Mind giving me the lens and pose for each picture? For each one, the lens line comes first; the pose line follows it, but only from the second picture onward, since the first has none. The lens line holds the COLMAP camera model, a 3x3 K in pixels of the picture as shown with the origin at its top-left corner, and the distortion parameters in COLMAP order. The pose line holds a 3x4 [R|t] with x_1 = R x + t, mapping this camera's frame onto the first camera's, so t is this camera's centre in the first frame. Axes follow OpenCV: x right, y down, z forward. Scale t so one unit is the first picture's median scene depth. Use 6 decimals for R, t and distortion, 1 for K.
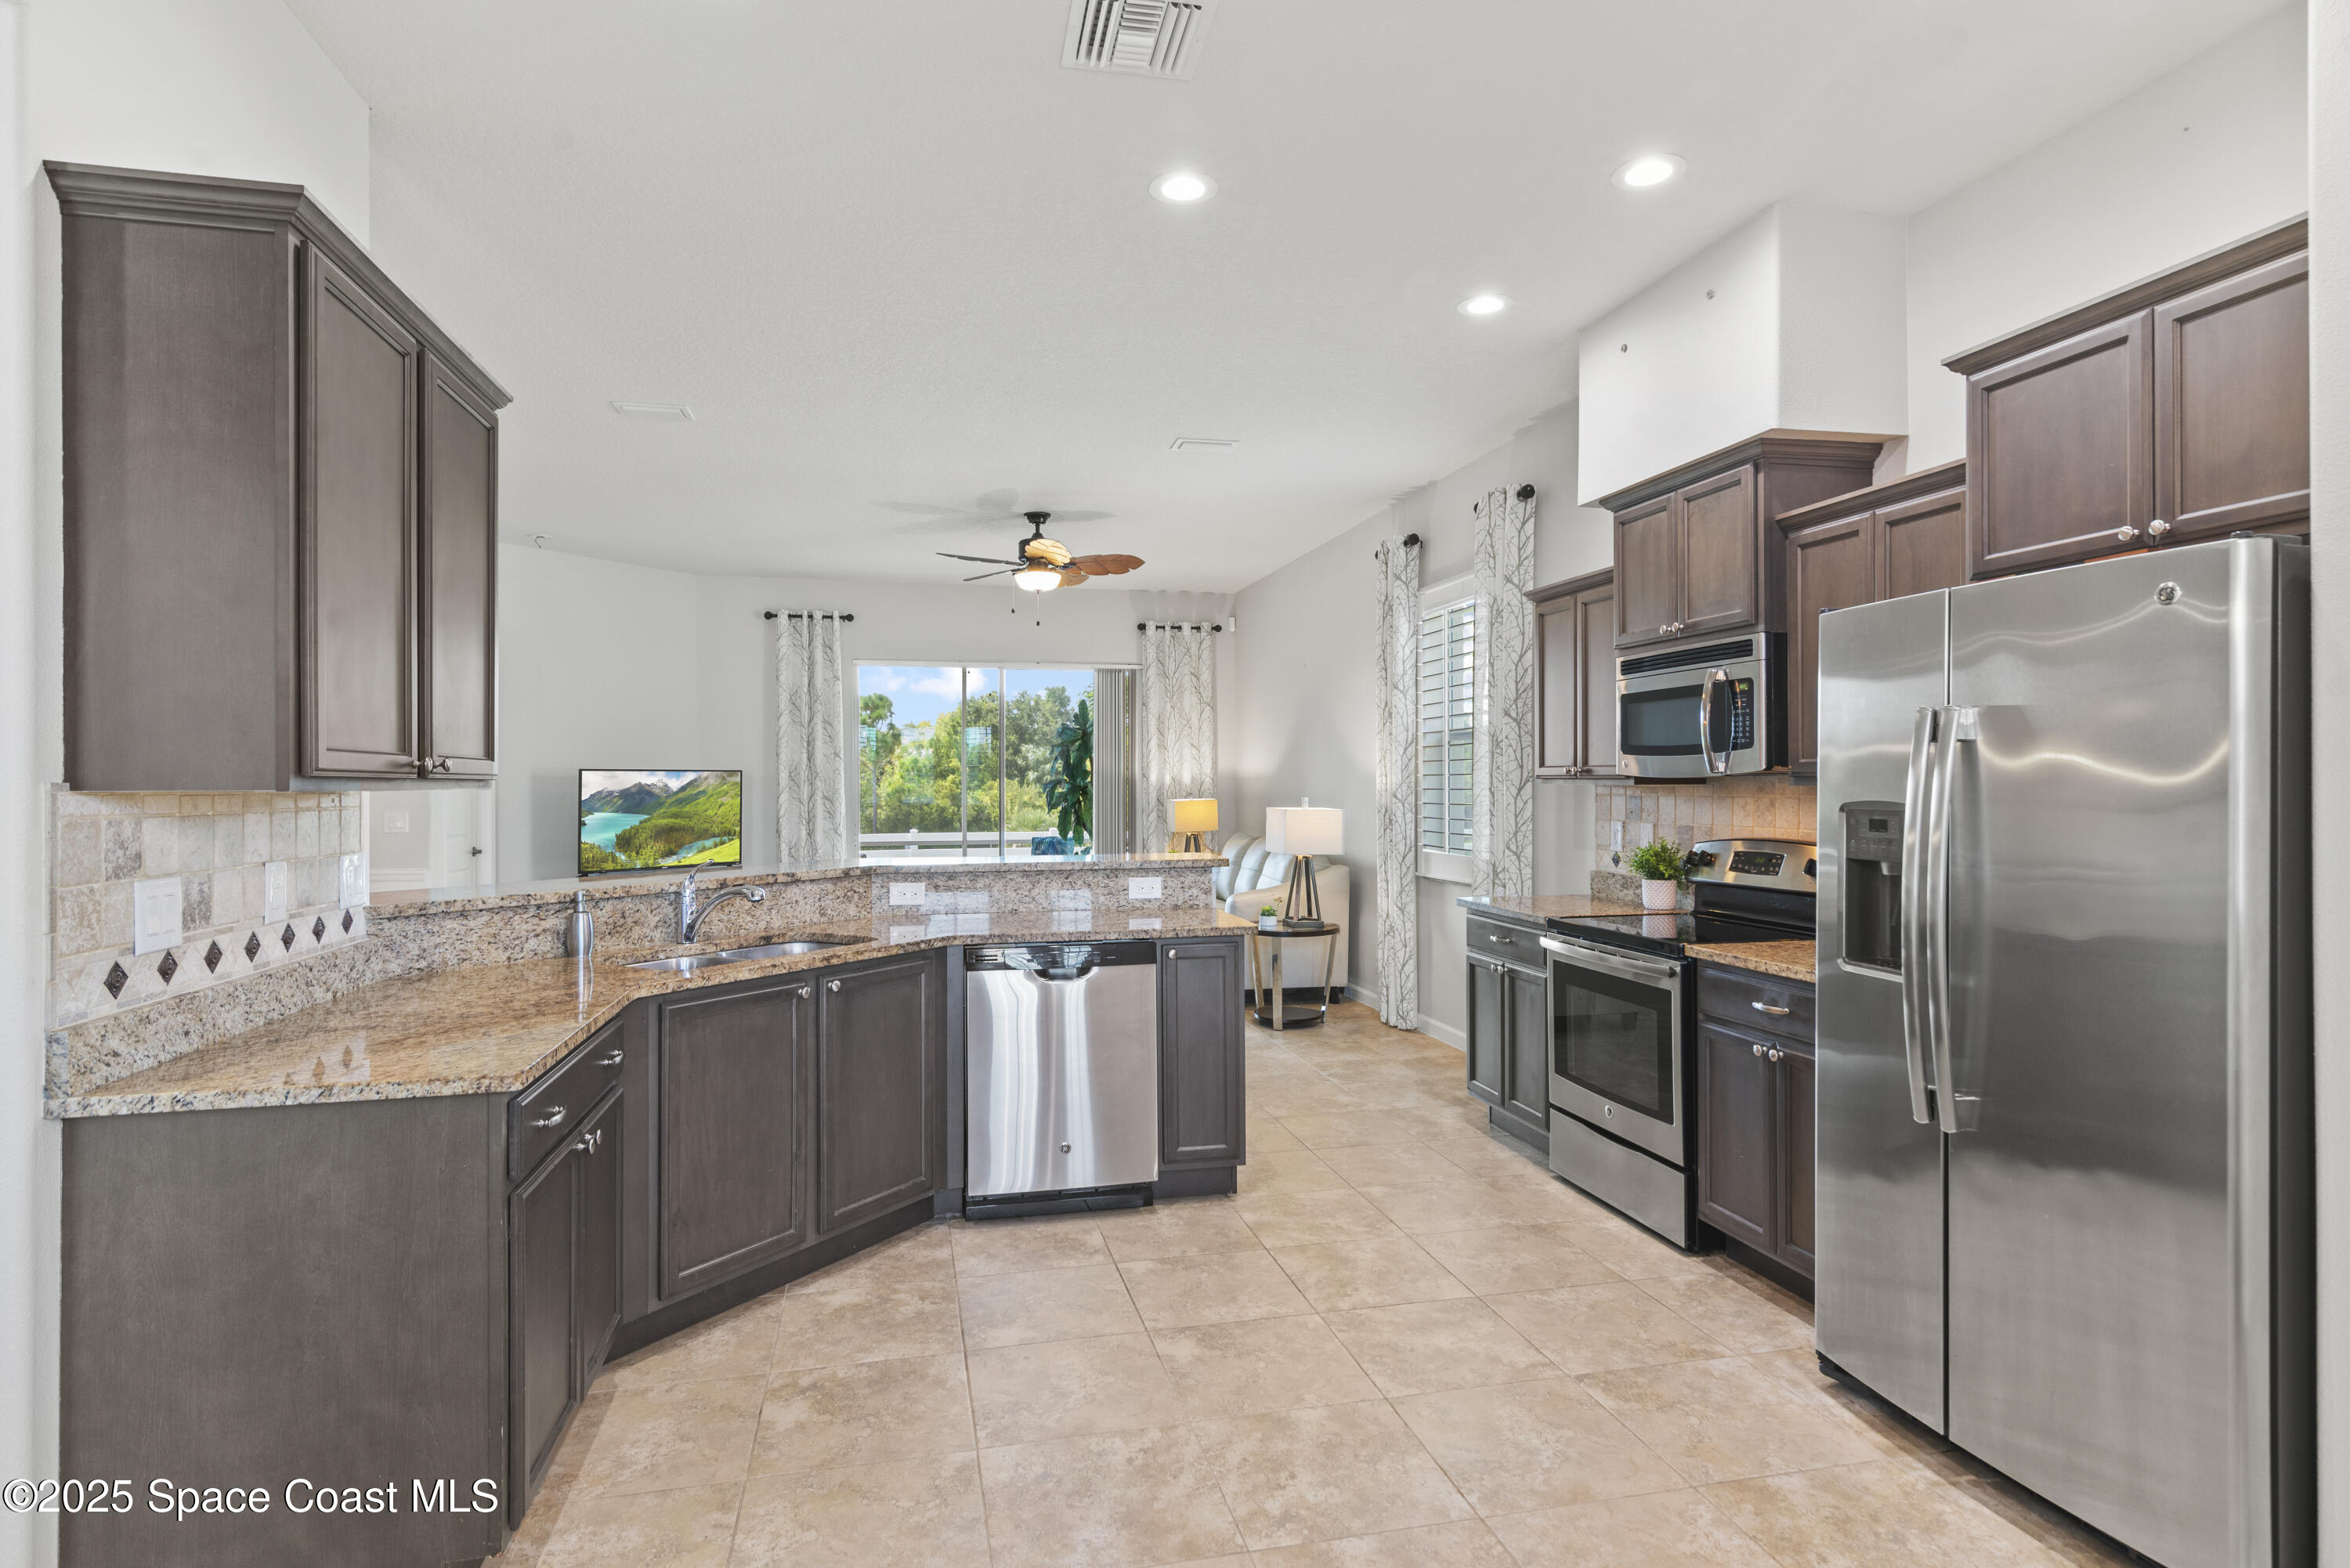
lens RADIAL K [[1208.4, 0, 1170.3], [0, 1208.4, 785.0], [0, 0, 1]] dist [0.001936, 0.000170]
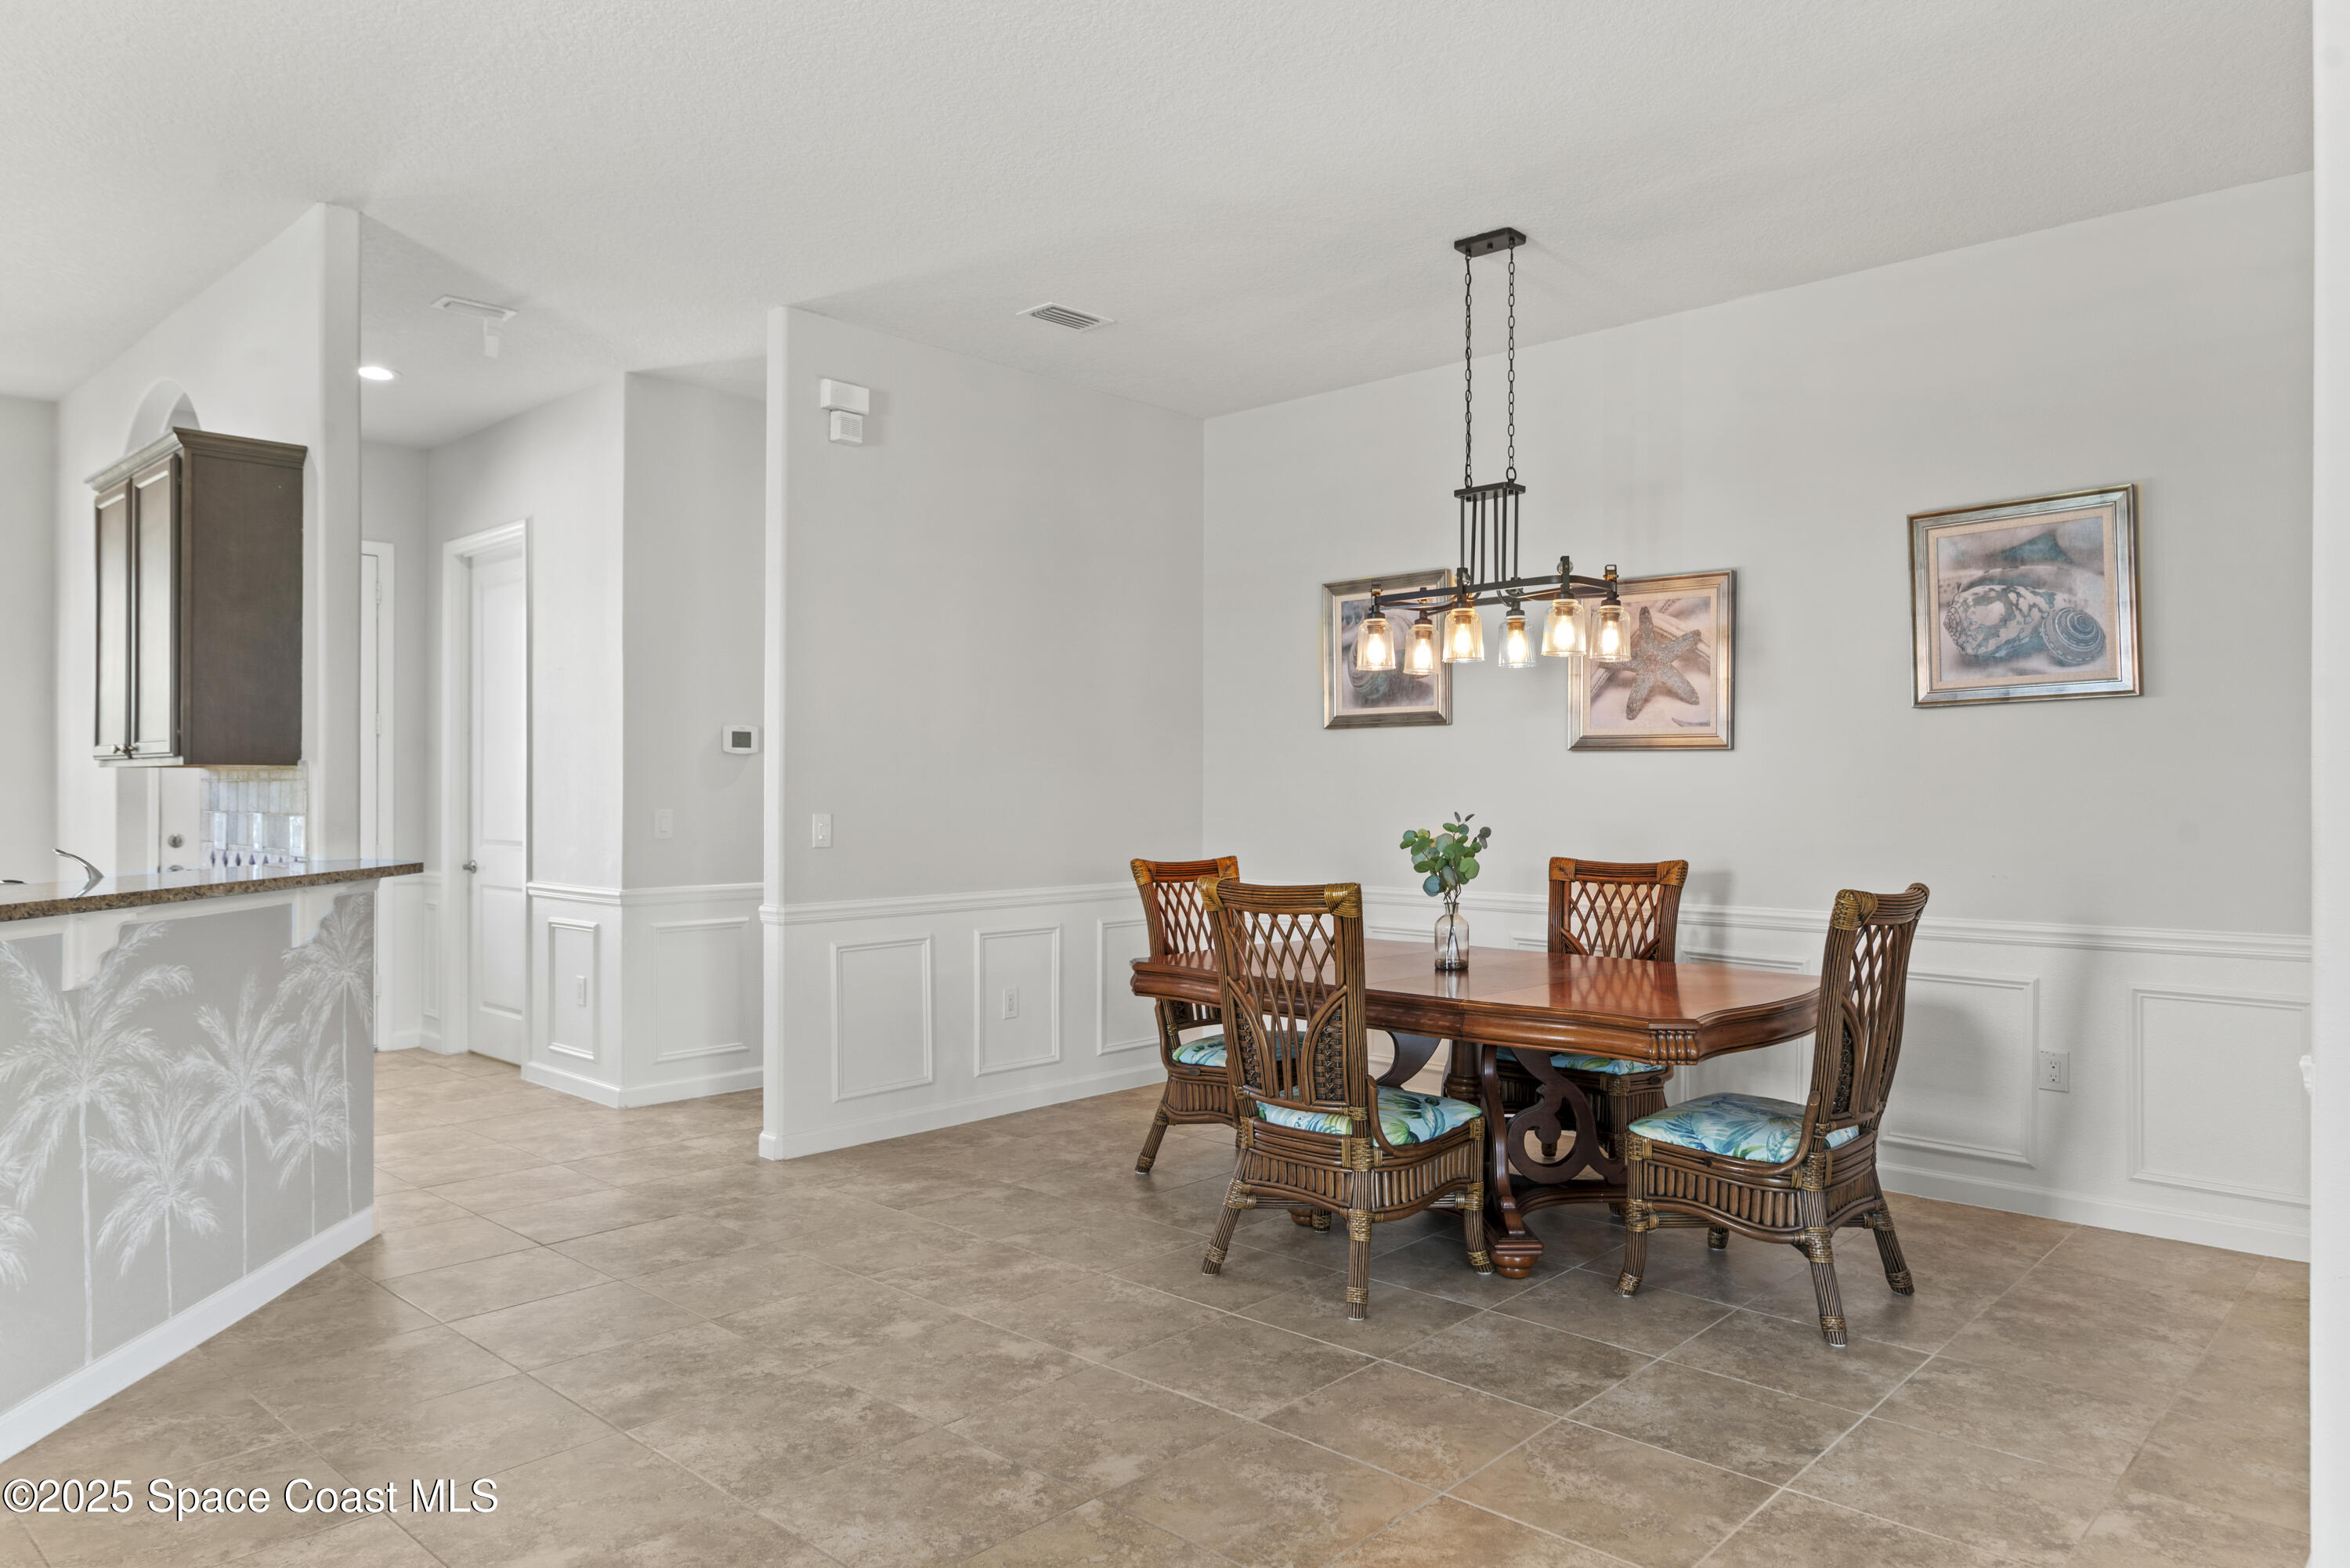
lens RADIAL K [[1504.3, 0, 1181.2], [0, 1504.3, 782.3], [0, 0, 1]] dist [0.003161, -0.005638]
pose [[-0.825216, -0.001088, -0.564816, -0.360945], [0.000802, 0.999995, -0.003098, 0.018364], [0.564817, -0.003010, -0.825211, 1.879624]]
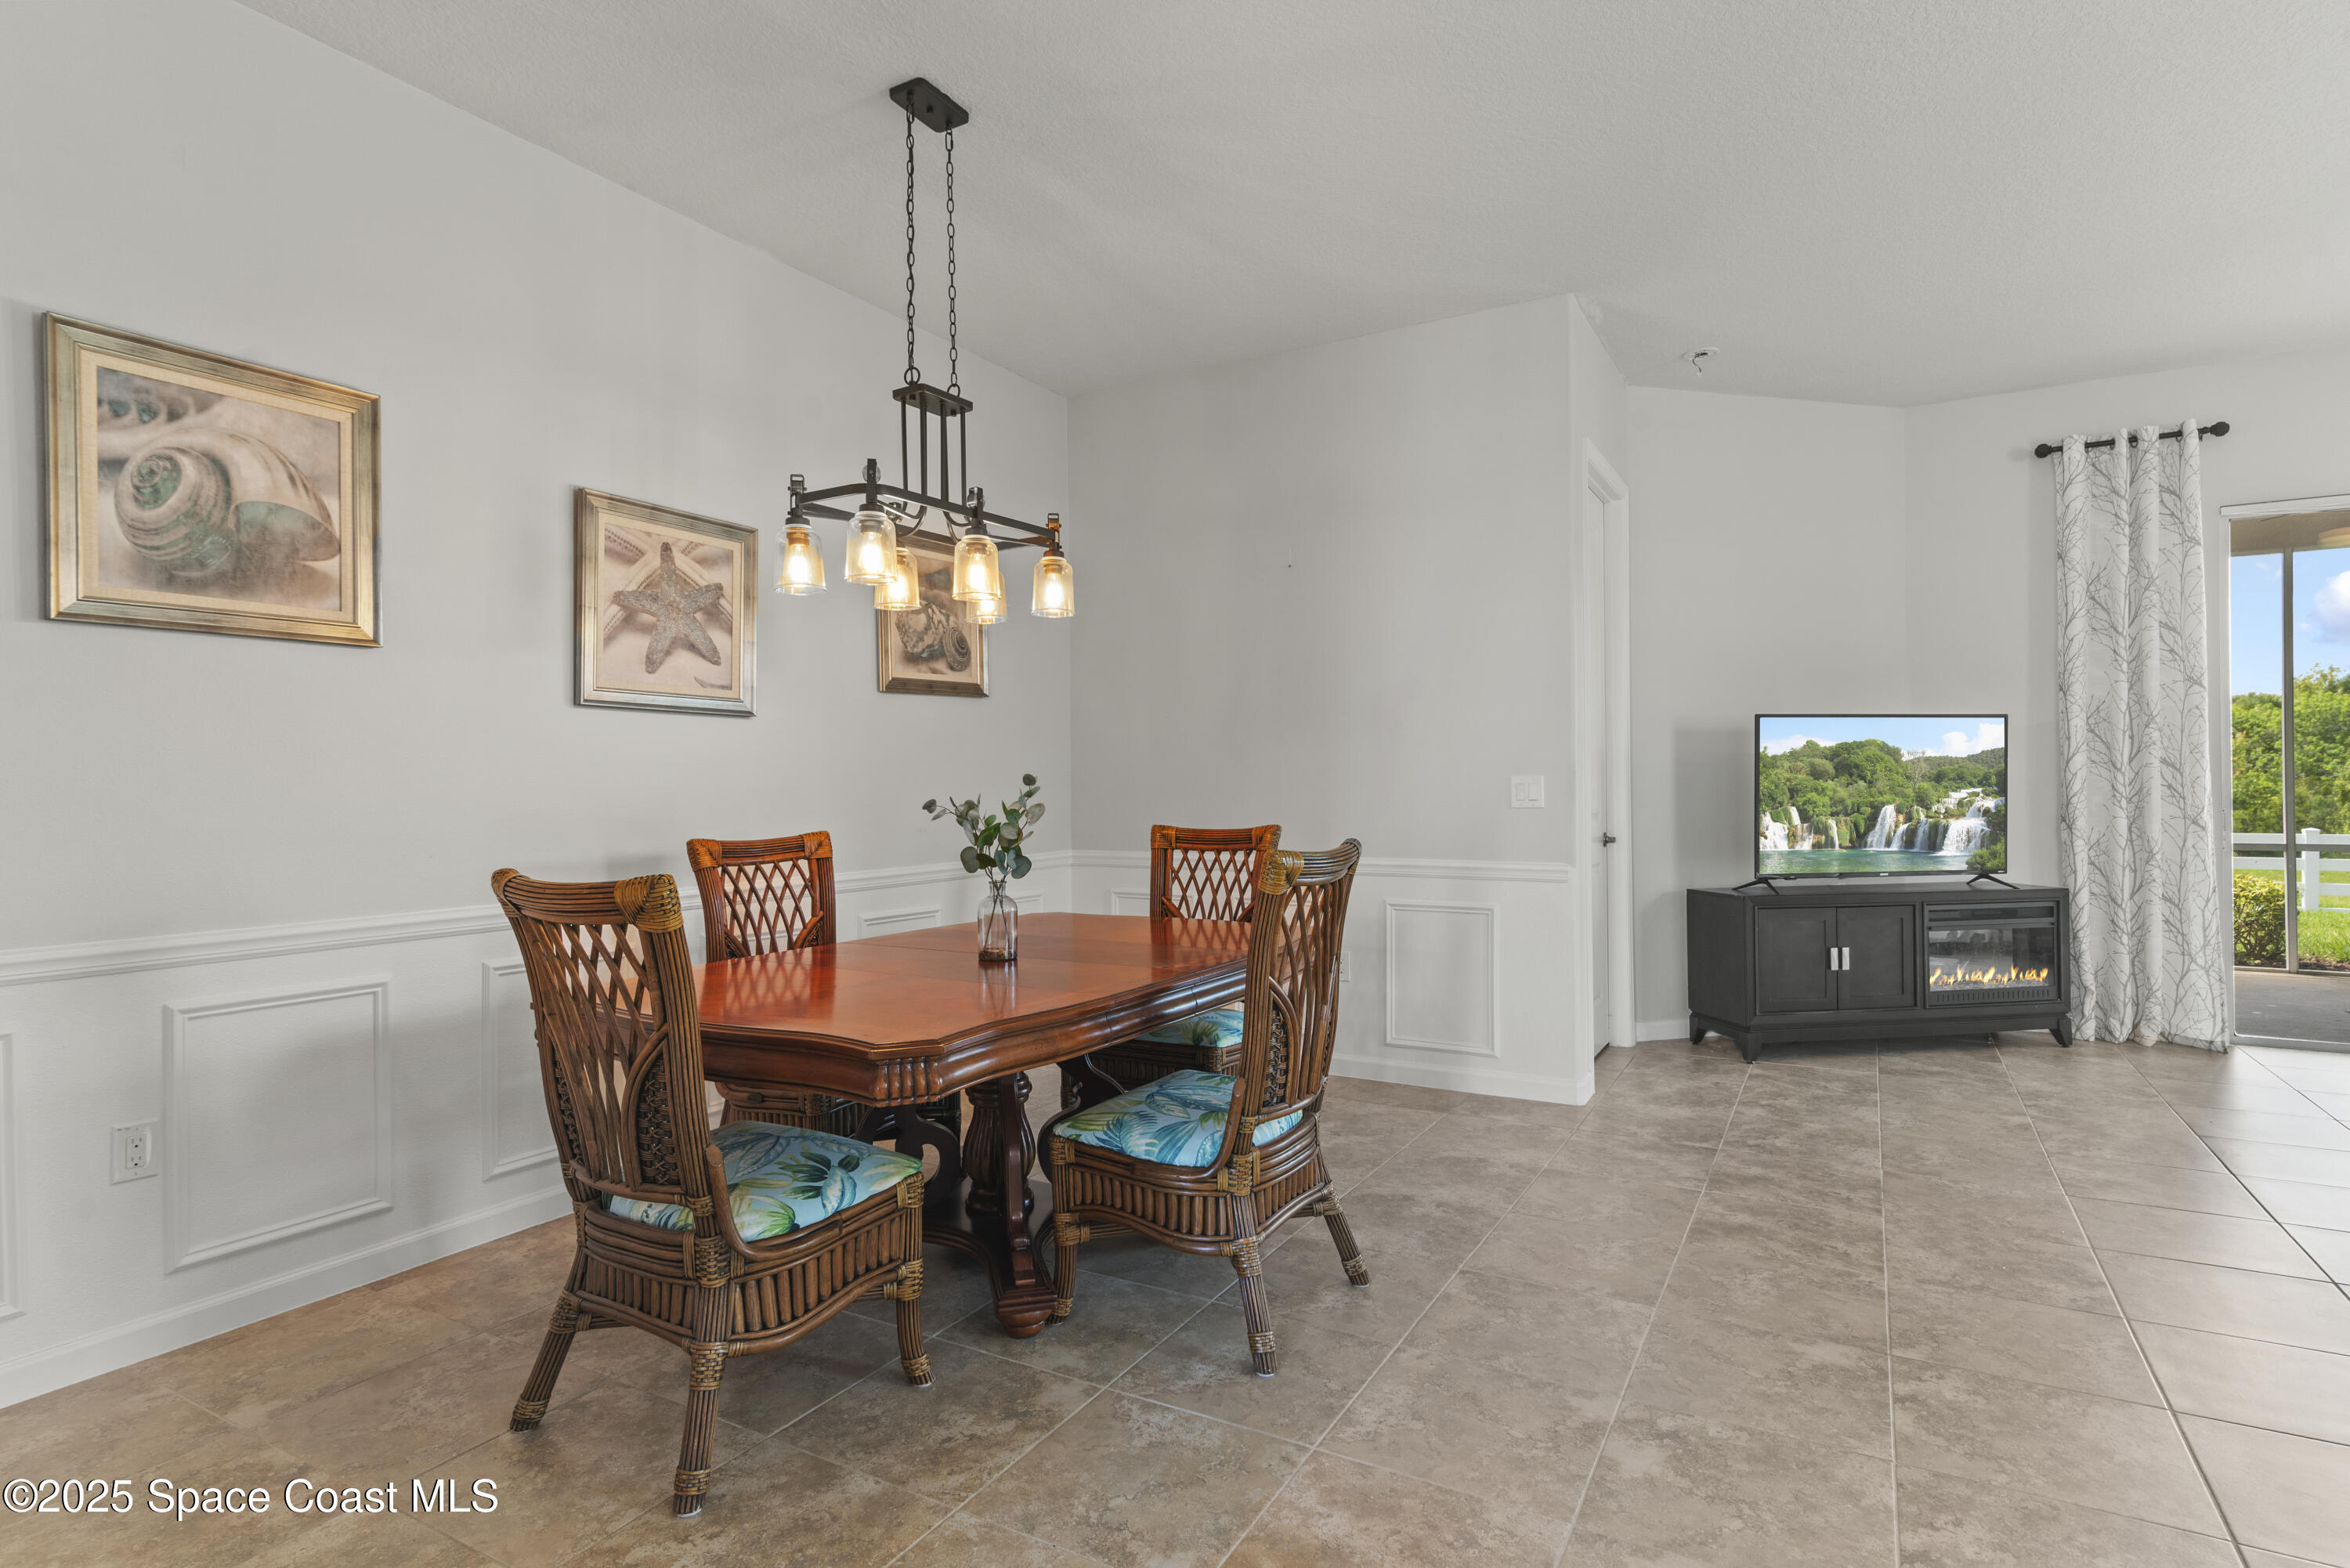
lens RADIAL K [[1190.4, 0, 1178.3], [0, 1190.4, 786.3], [0, 0, 1]] dist [0.010222, -0.002512]
pose [[0.732945, -0.002342, -0.680283, -0.554201], [0.005878, 0.999979, 0.002891, 0.041751], [0.680262, -0.006118, 0.732943, 0.645410]]
